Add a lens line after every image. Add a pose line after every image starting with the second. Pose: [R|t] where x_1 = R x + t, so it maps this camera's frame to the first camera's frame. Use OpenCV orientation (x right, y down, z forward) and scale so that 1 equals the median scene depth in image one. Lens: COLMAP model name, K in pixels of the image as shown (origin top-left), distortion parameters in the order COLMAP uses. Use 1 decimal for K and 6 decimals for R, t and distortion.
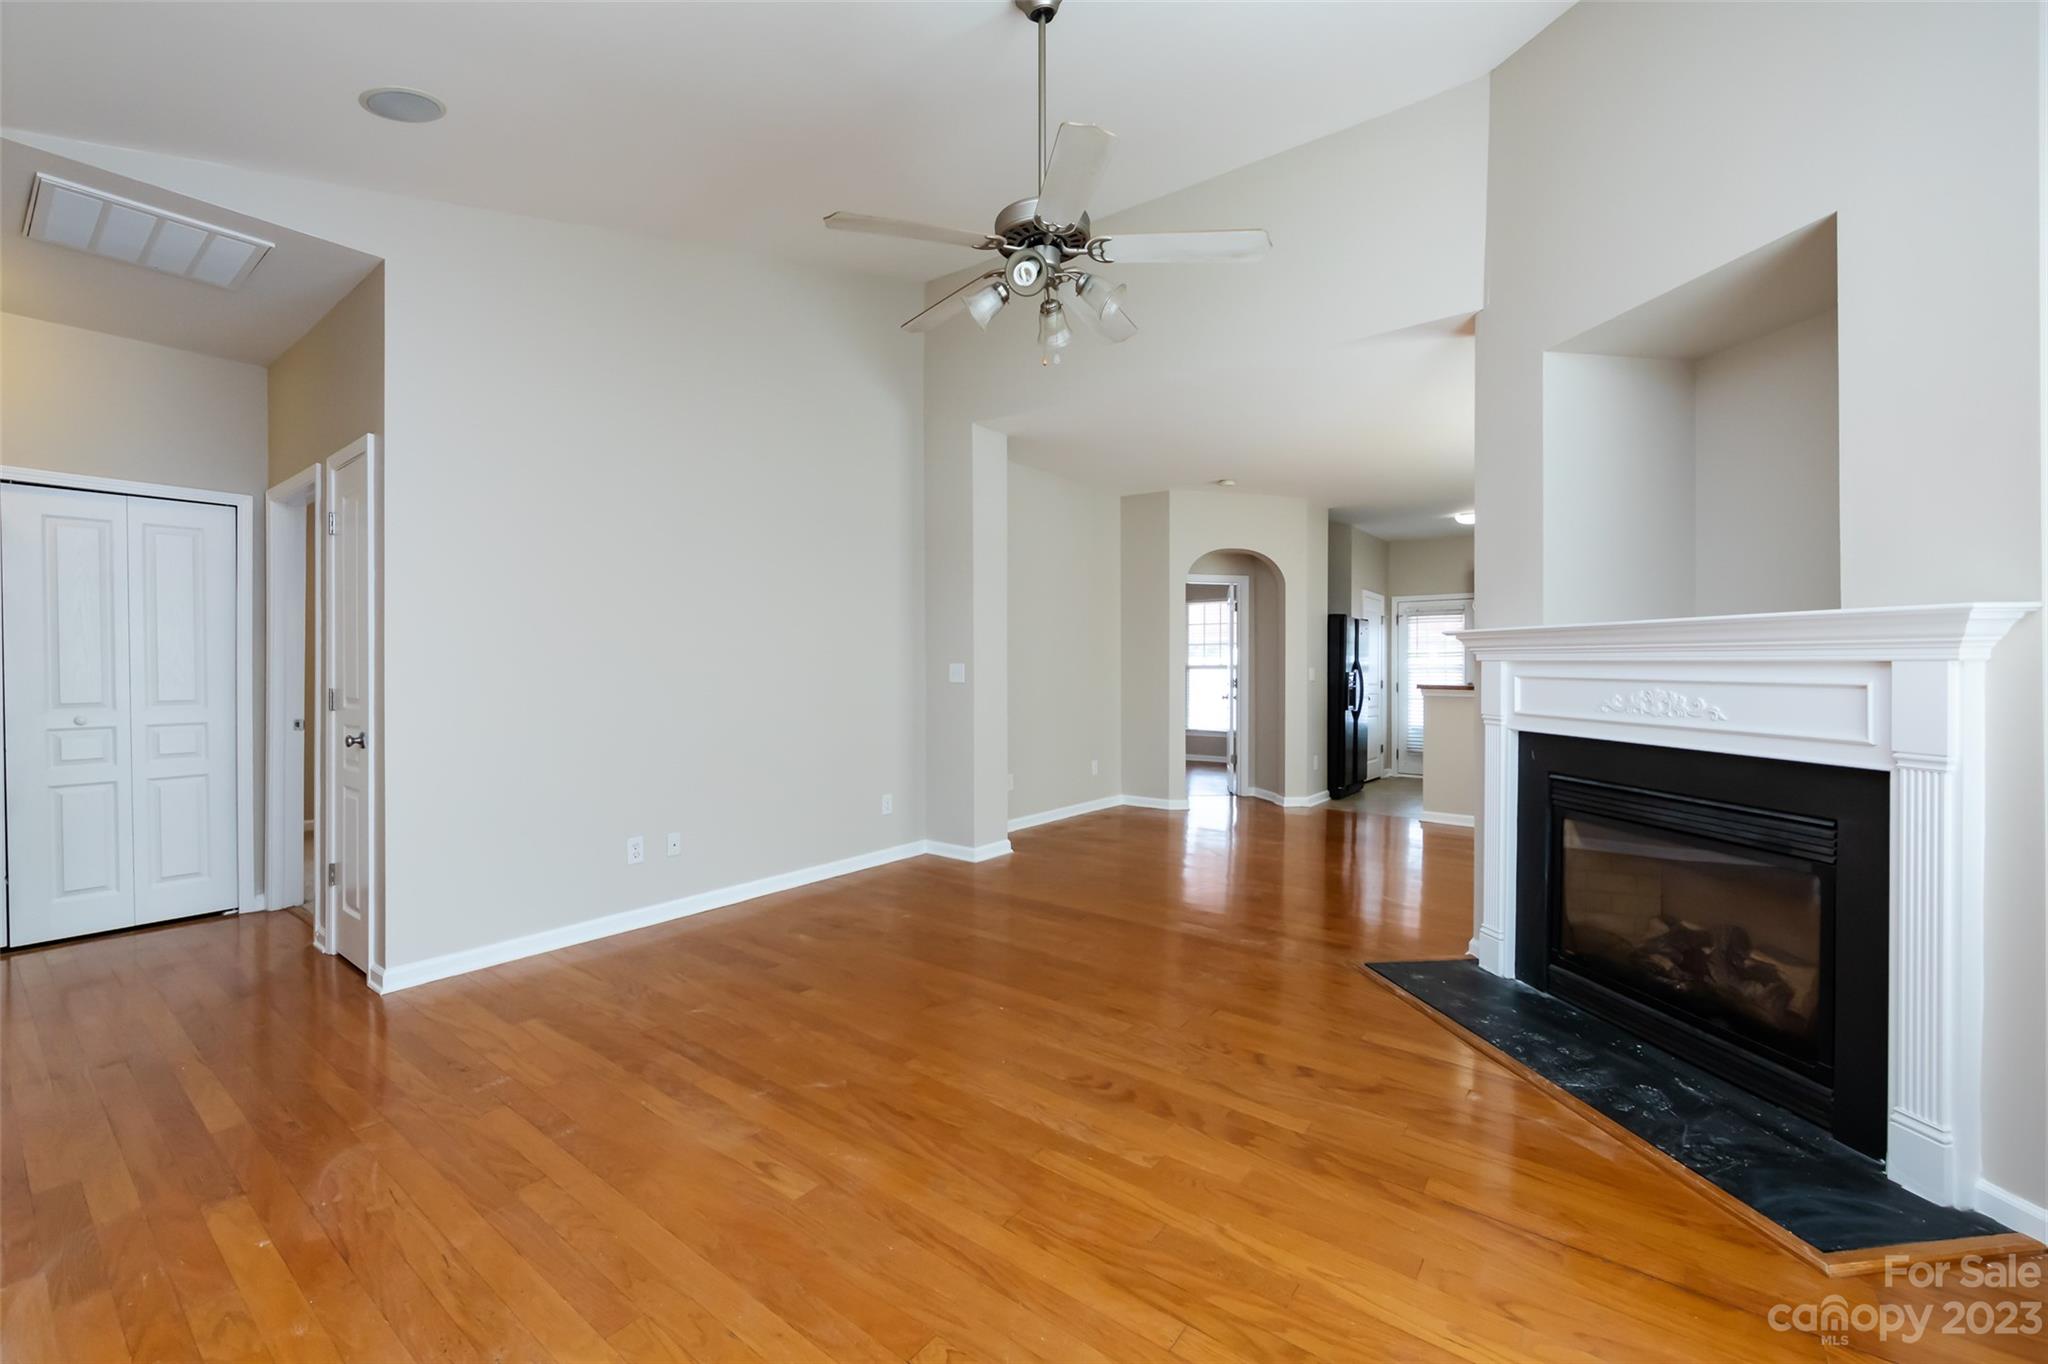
lens RADIAL K [[813.4, 0, 1008.7], [0, 813.4, 672.5], [0, 0, 1]] dist [0.003150, -0.001957]
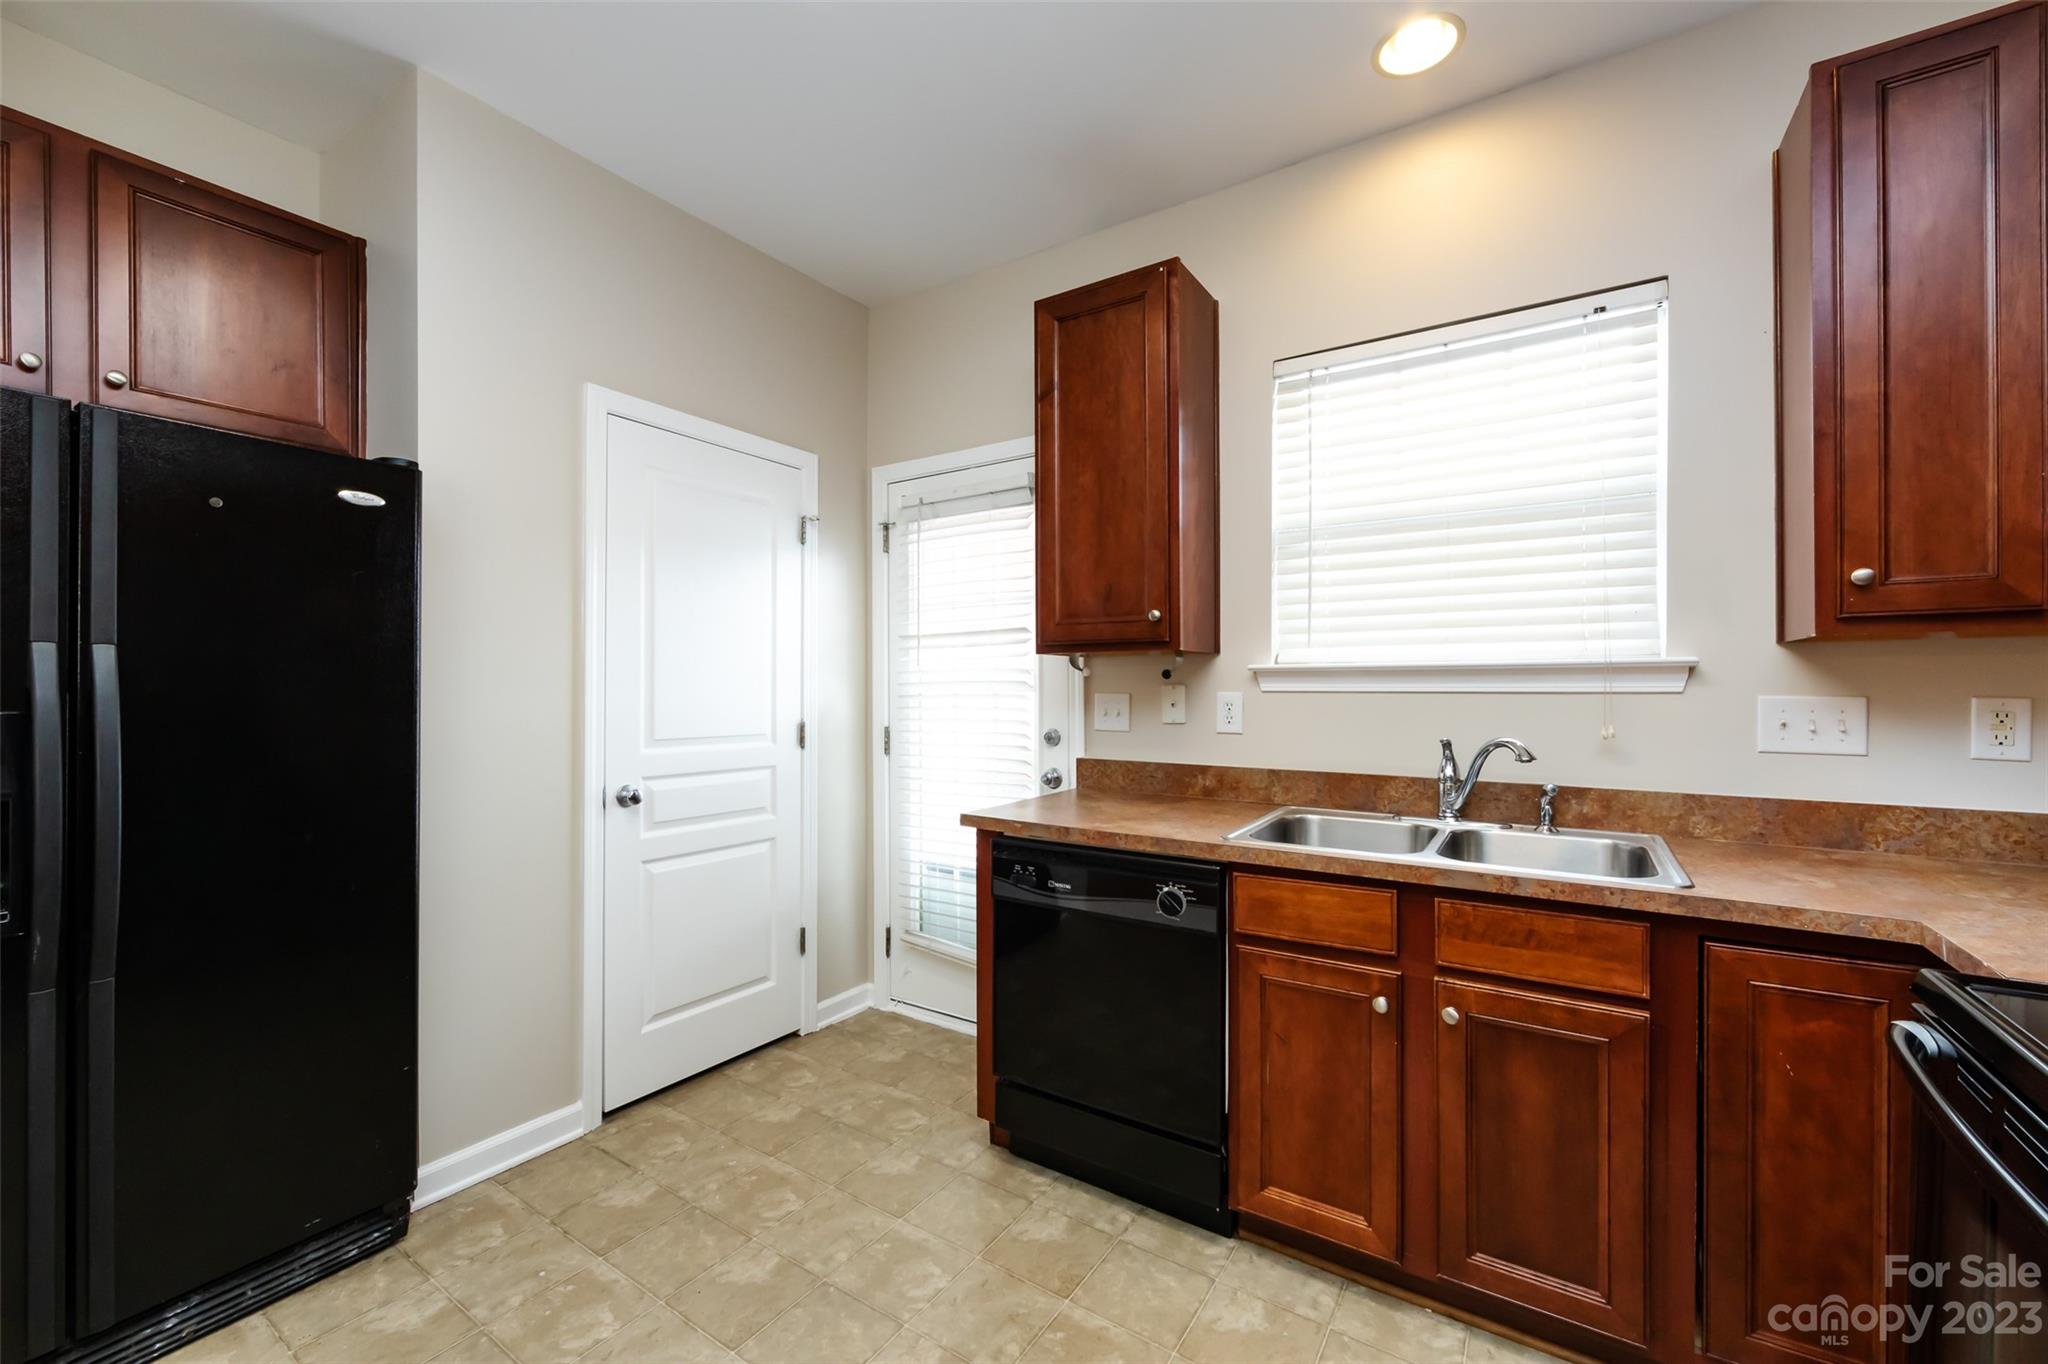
lens RADIAL K [[813.4, 0, 1017.4], [0, 813.4, 684.0], [0, 0, 1]] dist [0.003150, -0.001957]
pose [[0.995330, -0.003366, 0.096472, 1.202586], [0.003188, 0.999993, 0.001994, -0.012217], [-0.096478, -0.001677, 0.995334, 1.608178]]
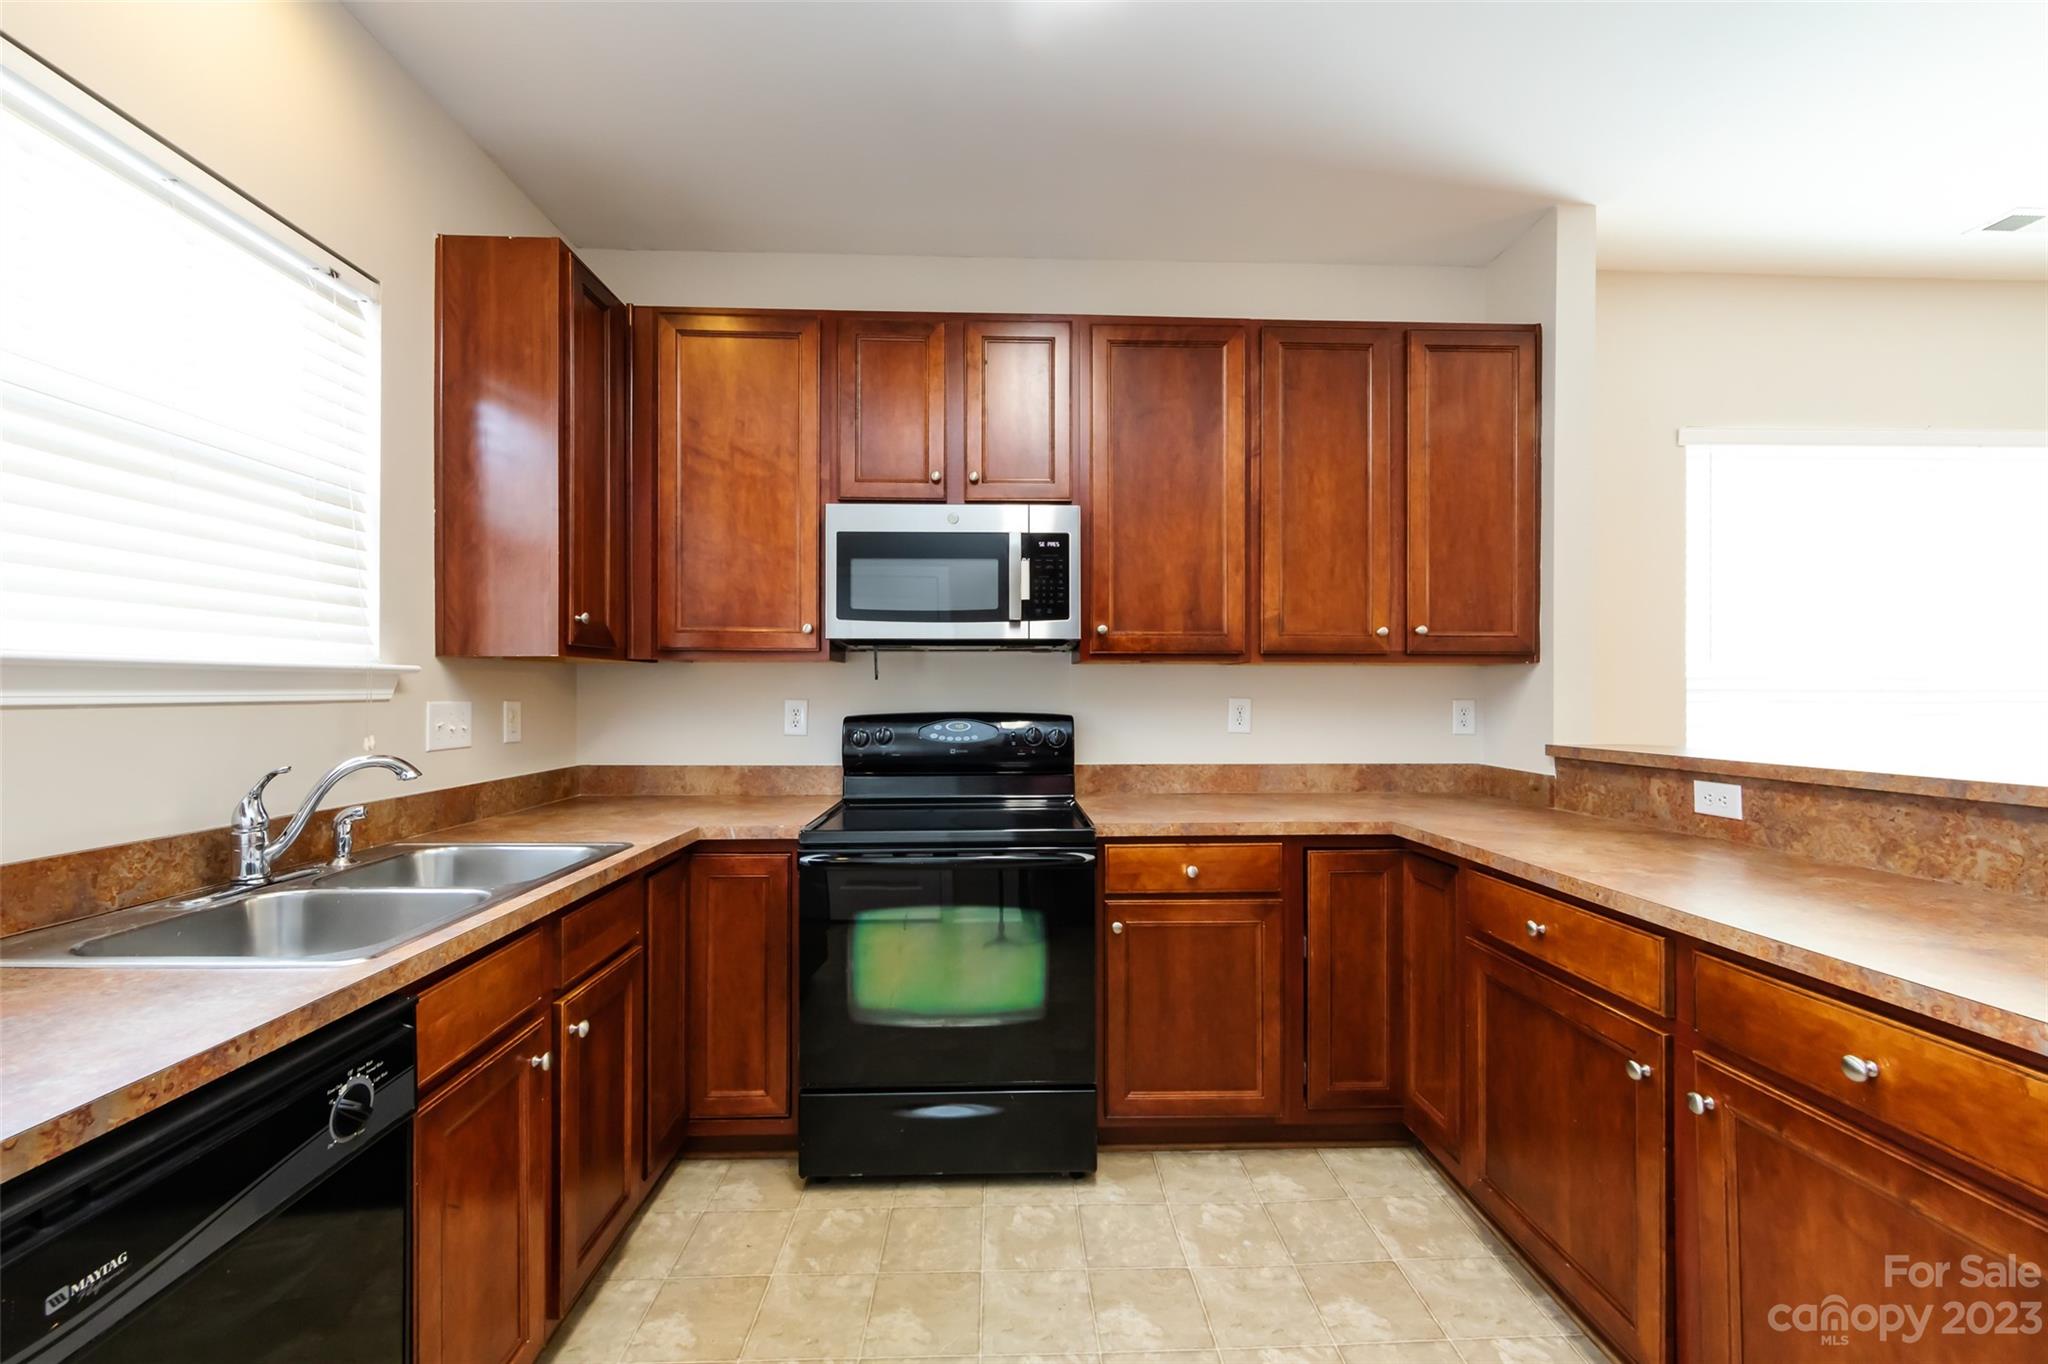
lens RADIAL K [[813.4, 0, 1015.4], [0, 813.4, 695.1], [0, 0, 1]] dist [0.003150, -0.001957]
pose [[-0.648229, -0.002285, 0.761442, 1.025238], [0.000065, 0.999995, 0.003056, -0.009248], [-0.761445, 0.002030, -0.648226, 2.065465]]
